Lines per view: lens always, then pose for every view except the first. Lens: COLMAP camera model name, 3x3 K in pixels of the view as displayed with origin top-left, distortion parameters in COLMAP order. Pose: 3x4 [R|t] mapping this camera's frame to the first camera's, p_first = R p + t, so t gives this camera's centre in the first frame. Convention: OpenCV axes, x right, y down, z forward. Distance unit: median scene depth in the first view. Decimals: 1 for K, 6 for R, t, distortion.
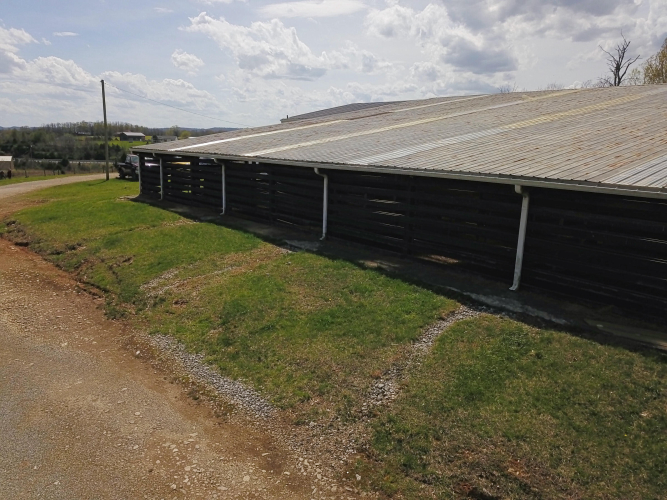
lens RADIAL K [[505.3, 0, 333.3], [0, 505.3, 249.5], [0, 0, 1]] dist [0.012521, -0.010063]
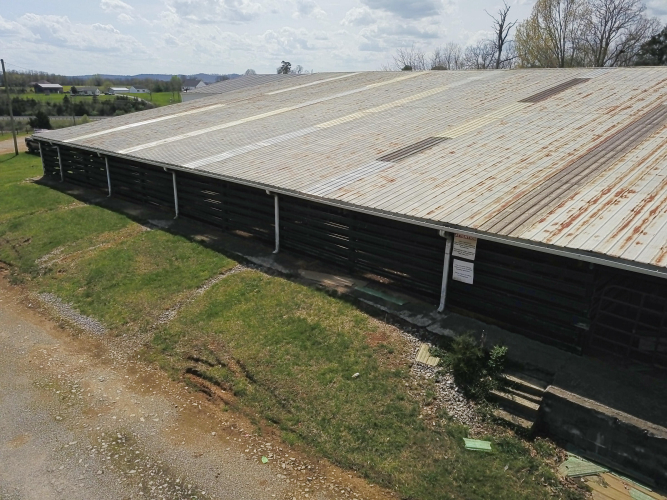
lens RADIAL K [[505.3, 0, 334.4], [0, 505.3, 250.5], [0, 0, 1]] dist [0.012521, -0.010063]
pose [[0.992828, -0.050570, 0.108331, 0.317630], [0.038981, 0.993544, 0.106542, -0.079043], [-0.113020, -0.101555, 0.988389, -0.529267]]
